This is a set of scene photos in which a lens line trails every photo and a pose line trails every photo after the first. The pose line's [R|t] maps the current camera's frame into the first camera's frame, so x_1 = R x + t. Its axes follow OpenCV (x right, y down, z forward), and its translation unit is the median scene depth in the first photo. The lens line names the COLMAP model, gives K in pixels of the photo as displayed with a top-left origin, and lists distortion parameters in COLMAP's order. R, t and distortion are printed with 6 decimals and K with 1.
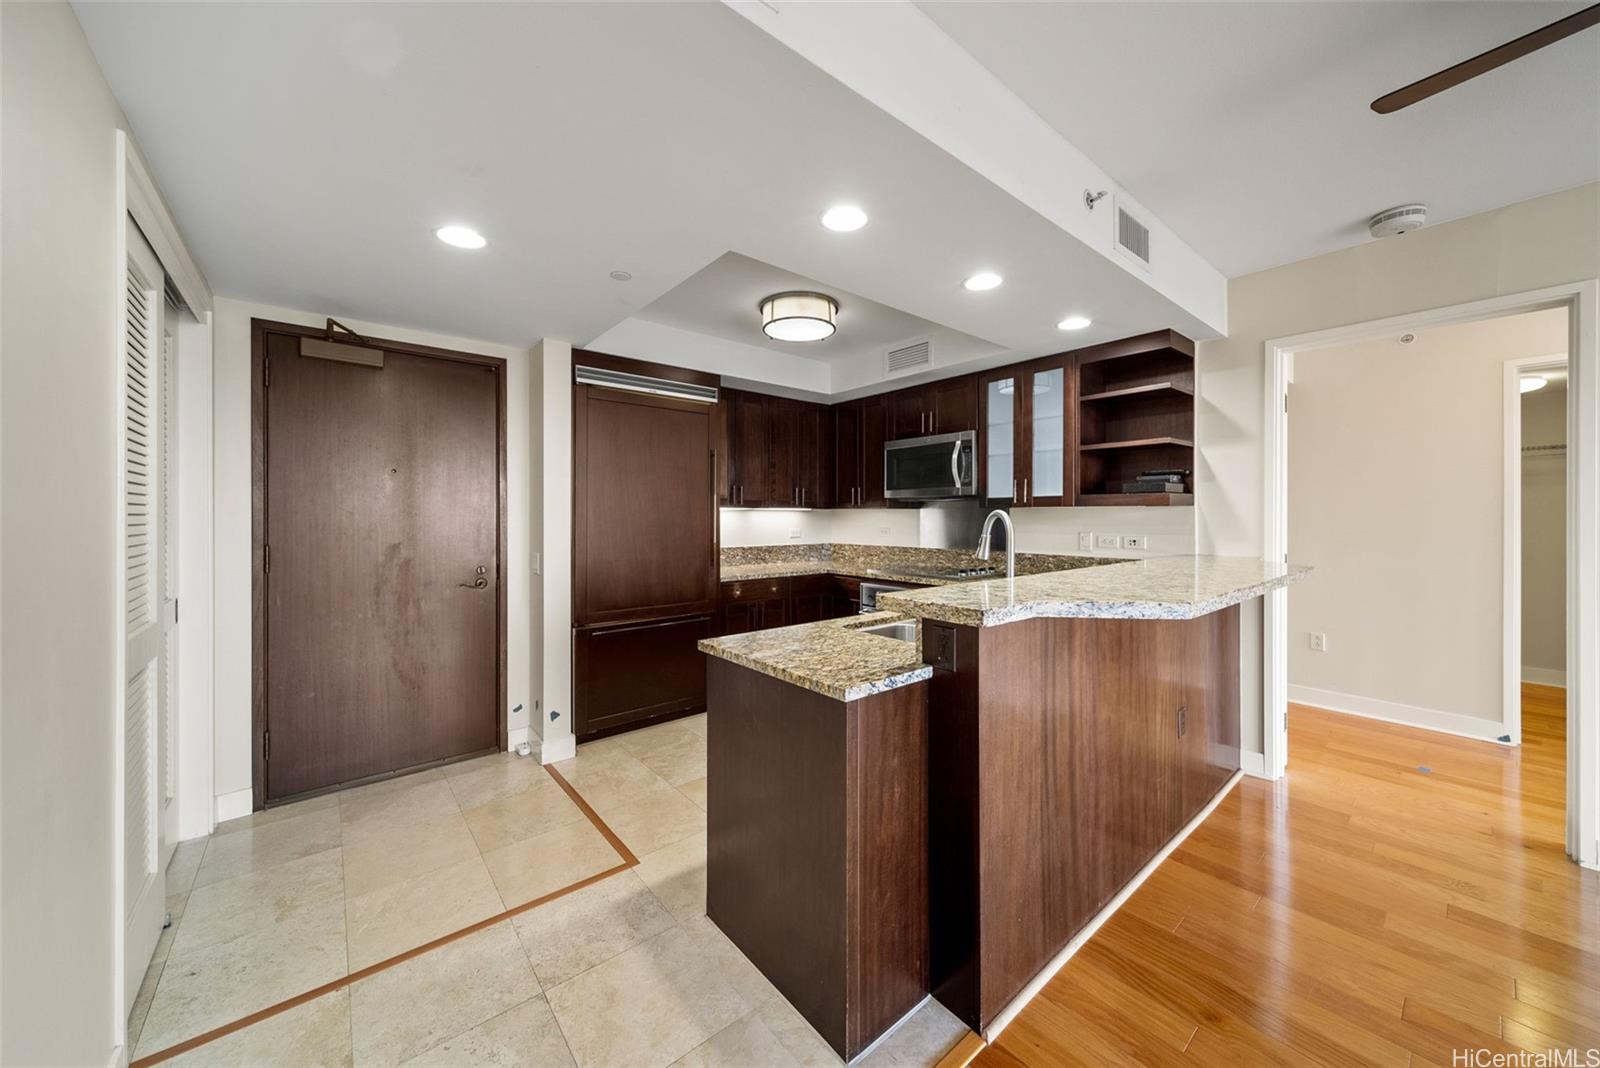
lens RADIAL K [[574.2, 0, 800.8], [0, 574.2, 520.1], [0, 0, 1]] dist [0.006714, -0.000067]
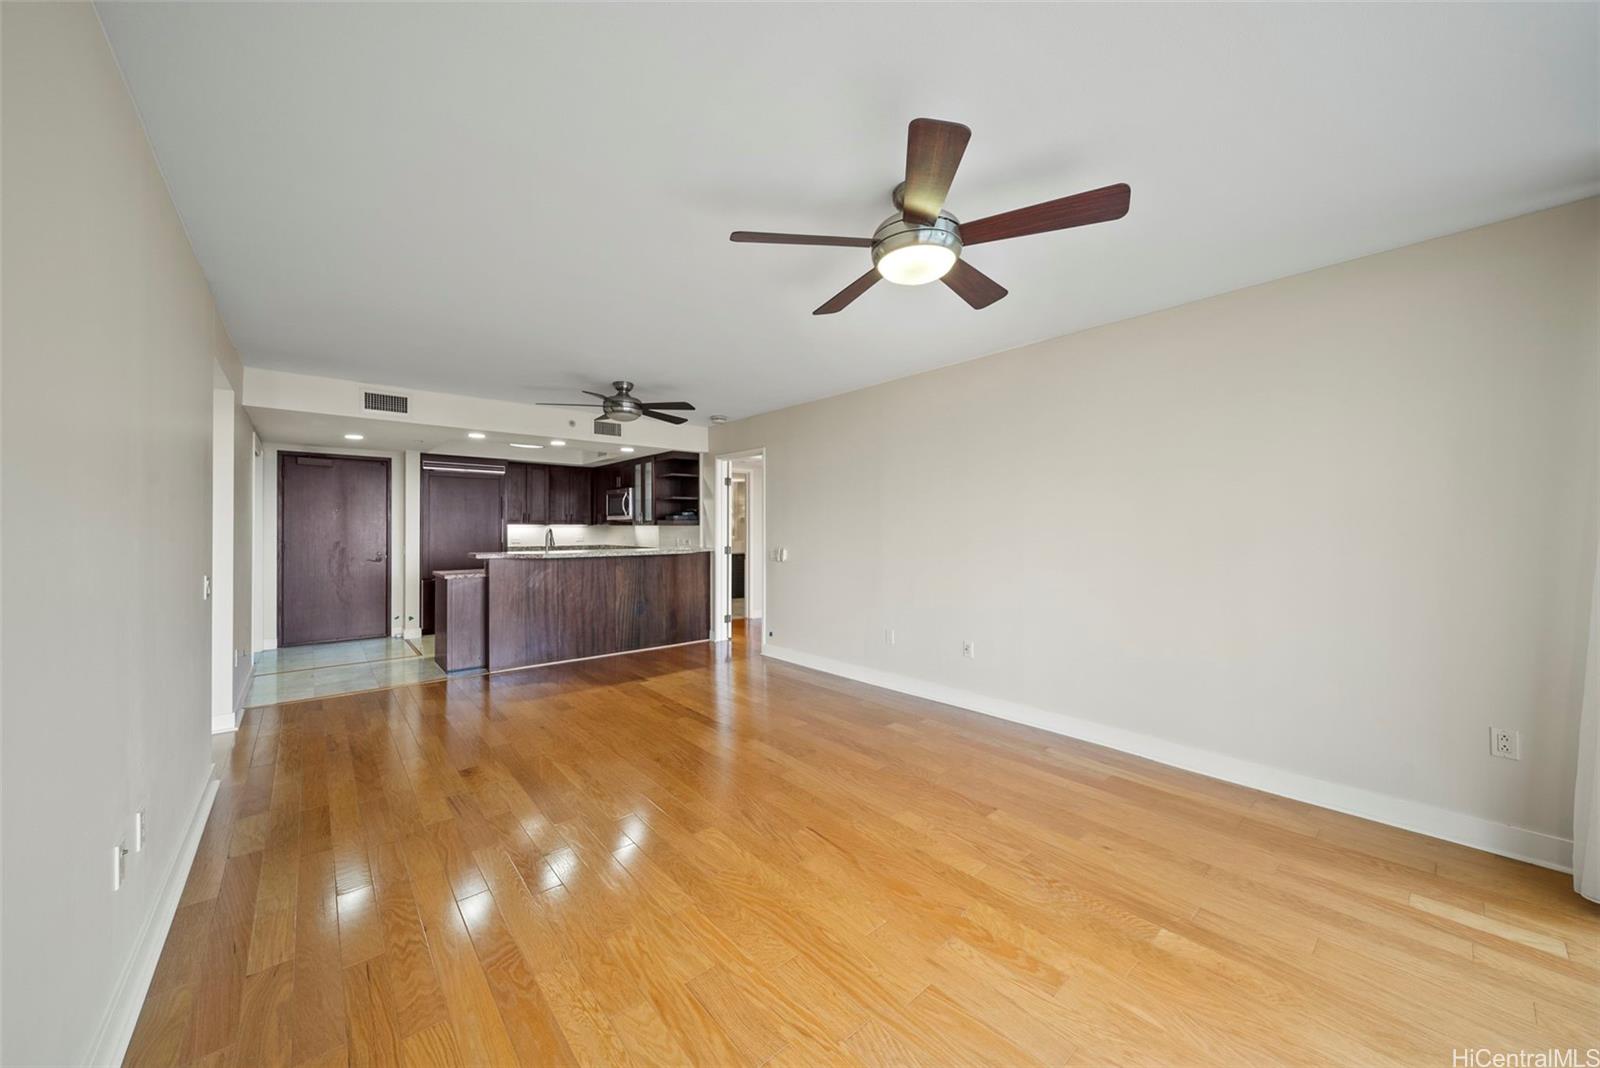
lens RADIAL K [[574.2, 0, 802.8], [0, 574.2, 529.9], [0, 0, 1]] dist [0.006714, -0.000067]
pose [[0.999879, 0.003803, 0.015096, 1.039140], [-0.003764, 0.999990, -0.002558, -0.004669], [-0.015106, 0.002501, 0.999883, -1.237662]]
